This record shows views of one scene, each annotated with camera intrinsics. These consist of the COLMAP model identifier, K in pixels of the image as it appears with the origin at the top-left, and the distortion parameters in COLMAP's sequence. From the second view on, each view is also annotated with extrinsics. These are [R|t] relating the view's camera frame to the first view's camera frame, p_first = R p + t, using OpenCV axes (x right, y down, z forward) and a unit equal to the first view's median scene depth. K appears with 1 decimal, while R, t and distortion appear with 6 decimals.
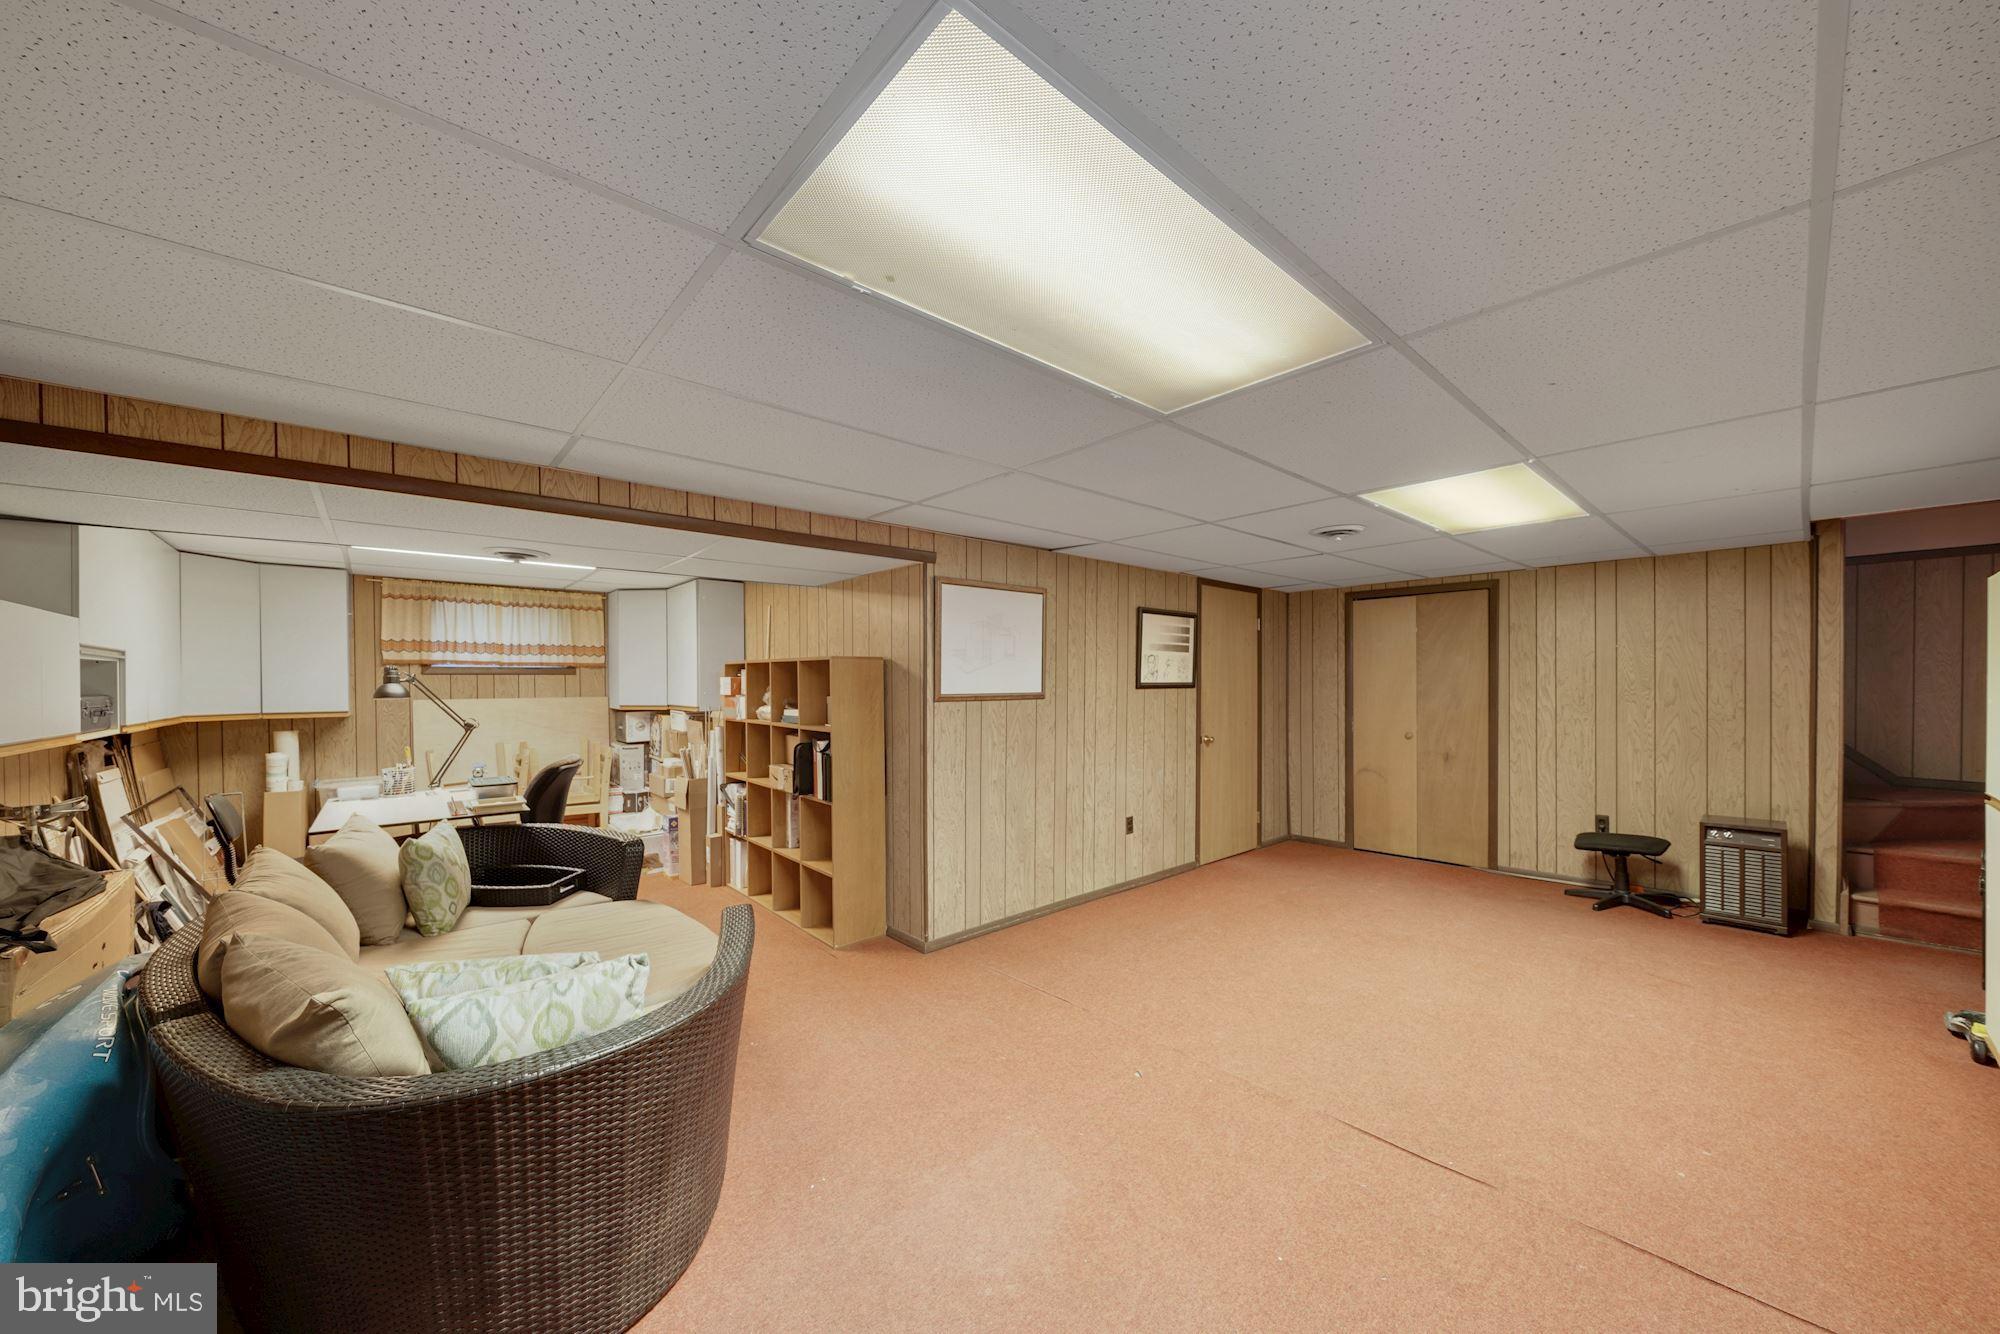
lens RADIAL K [[701.7, 0, 1006.7], [0, 701.7, 681.1], [0, 0, 1]] dist [-0.004743, 0.001626]
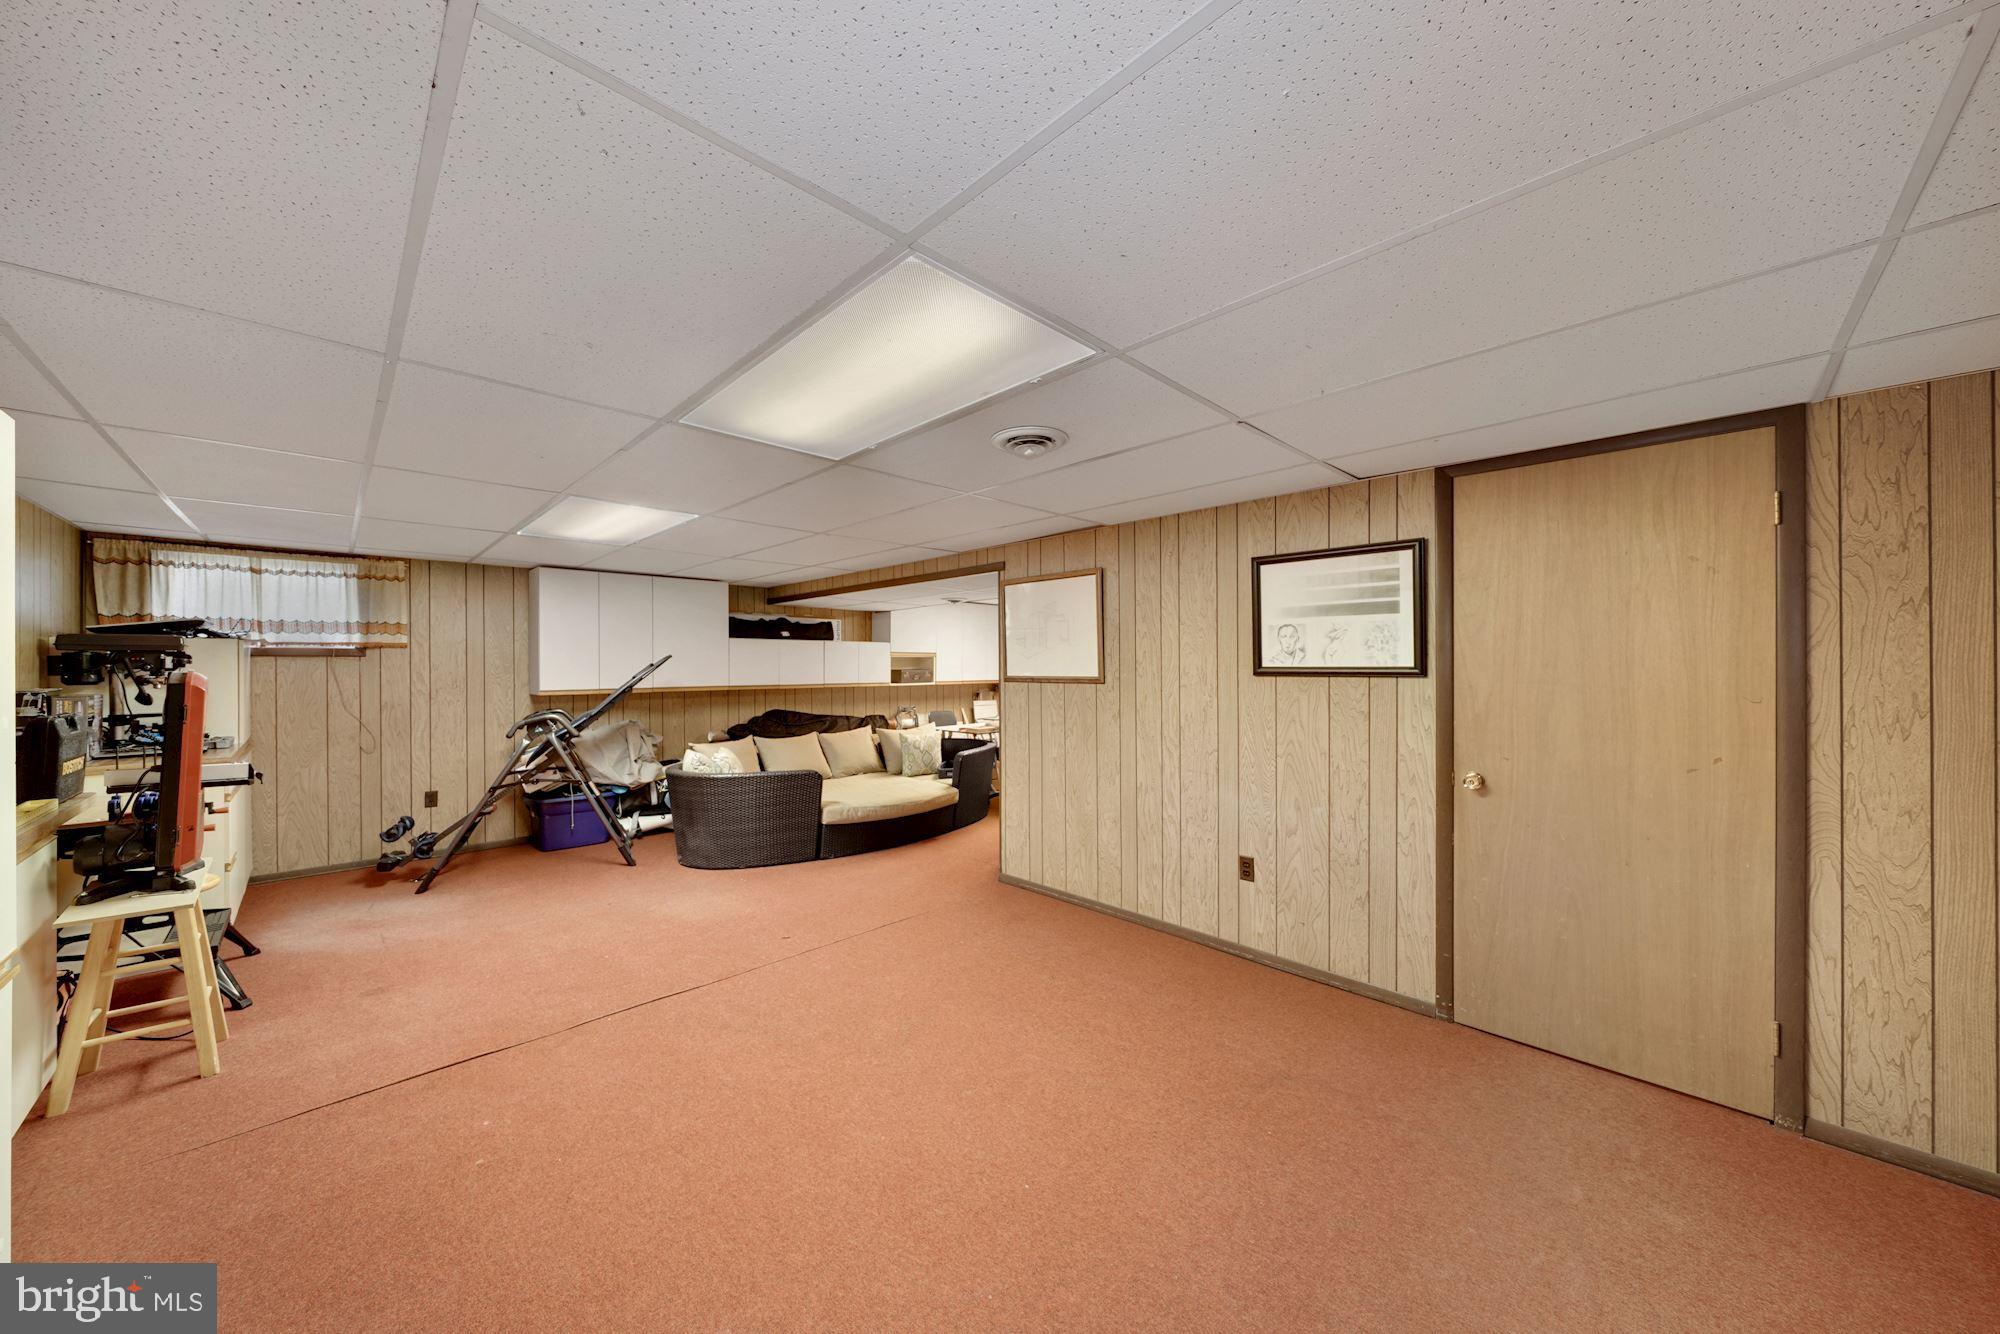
lens RADIAL K [[701.7, 0, 1007.1], [0, 701.7, 667.6], [0, 0, 1]] dist [-0.004743, 0.001626]
pose [[0.045388, 0.000784, -0.998969, 0.949961], [-0.000782, 0.999999, 0.000750, 0.003097], [0.998969, 0.000747, 0.045388, 0.792748]]
